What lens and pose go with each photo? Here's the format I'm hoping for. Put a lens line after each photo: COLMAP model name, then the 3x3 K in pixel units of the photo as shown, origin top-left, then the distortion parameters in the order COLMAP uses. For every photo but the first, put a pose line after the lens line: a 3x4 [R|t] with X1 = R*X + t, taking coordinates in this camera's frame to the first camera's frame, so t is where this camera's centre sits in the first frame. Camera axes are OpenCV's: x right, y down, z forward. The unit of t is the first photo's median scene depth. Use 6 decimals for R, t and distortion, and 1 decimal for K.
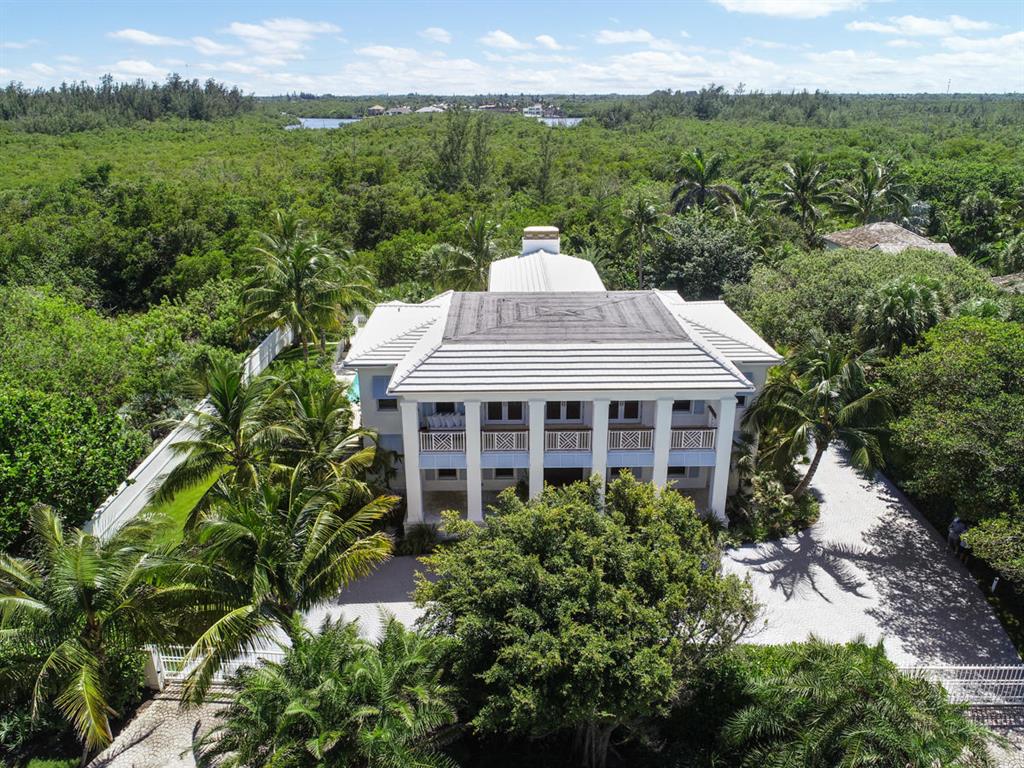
lens RADIAL K [[783.3, 0, 507.9], [0, 783.3, 376.8], [0, 0, 1]] dist [0.000239, 0.003698]
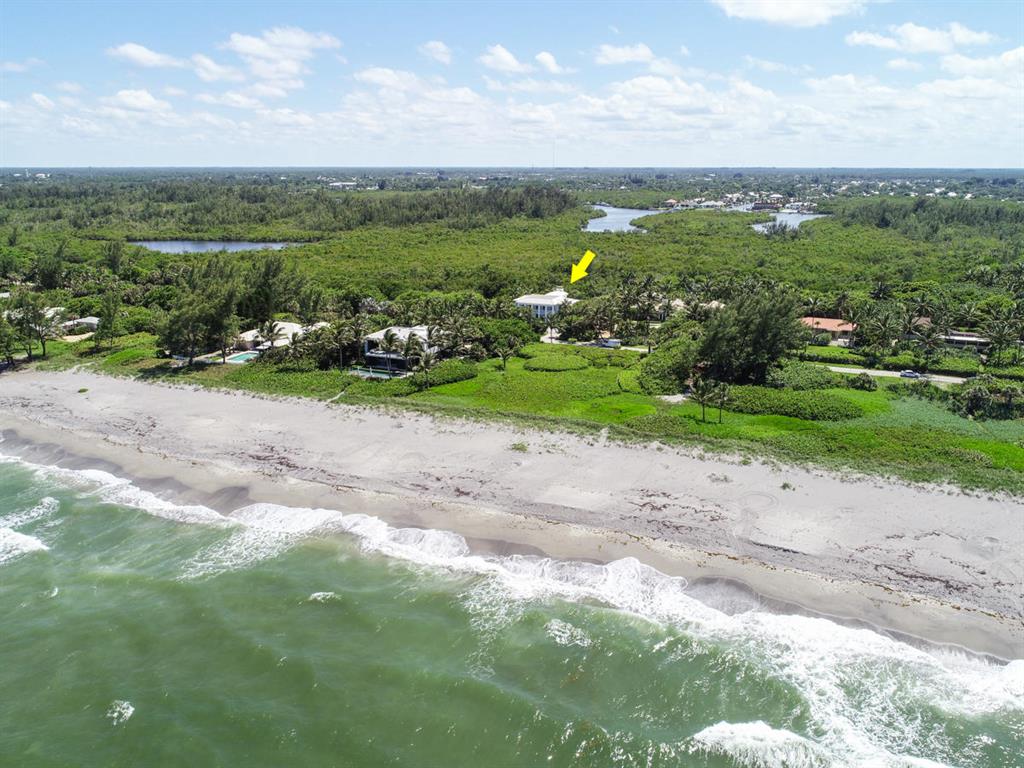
lens RADIAL K [[779.0, 0, 482.2], [0, 779.0, 383.8], [0, 0, 1]] dist [0.001995, -0.001841]
pose [[0.898483, 0.118655, -0.422669, 2.242835], [-0.146728, 0.988579, -0.034384, 0.866691], [0.413762, 0.092911, 0.905632, -4.740023]]
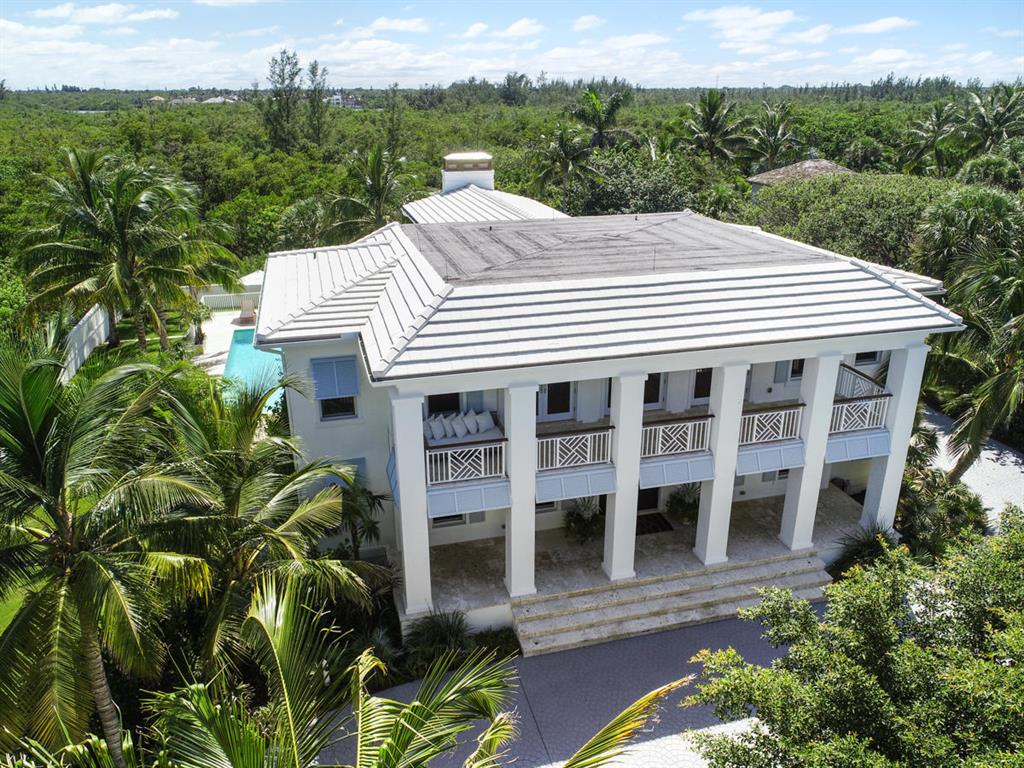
lens RADIAL K [[780.6, 0, 512.0], [0, 780.6, 384.0], [0, 0, 1]] dist [0.001153, -0.001487]
pose [[0.968686, -0.086540, 0.232720, -0.123061], [0.083454, 0.996244, 0.023093, 0.011684], [-0.233844, -0.002949, 0.972270, 0.322898]]
